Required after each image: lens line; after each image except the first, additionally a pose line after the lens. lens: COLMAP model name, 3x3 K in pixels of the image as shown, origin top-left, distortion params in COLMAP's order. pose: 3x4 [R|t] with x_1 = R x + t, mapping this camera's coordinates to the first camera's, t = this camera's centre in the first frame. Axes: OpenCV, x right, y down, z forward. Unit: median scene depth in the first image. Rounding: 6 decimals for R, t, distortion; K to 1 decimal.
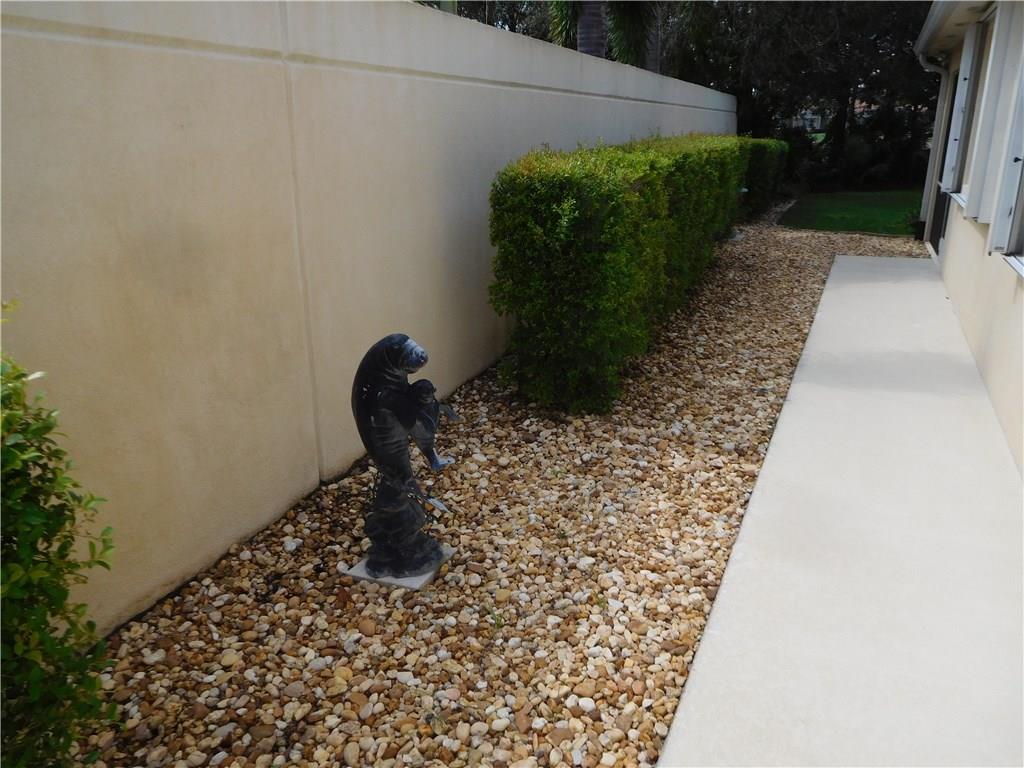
lens RADIAL K [[783.7, 0, 515.1], [0, 783.7, 390.1], [0, 0, 1]] dist [0.002270, 0.003668]
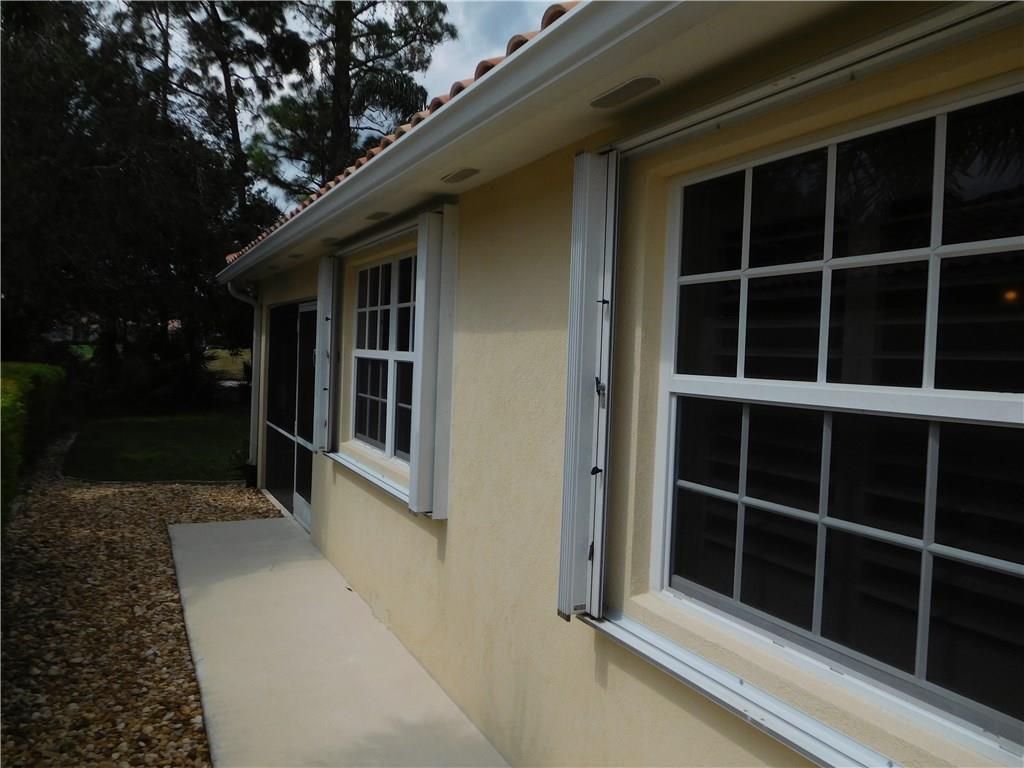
lens RADIAL K [[783.7, 0, 515.1], [0, 783.7, 390.1], [0, 0, 1]] dist [0.002270, 0.003668]
pose [[0.643089, 0.003975, 0.765781, 0.051763], [0.194399, 0.966382, -0.168269, -0.106118], [-0.740706, 0.257079, 0.620697, 0.262131]]
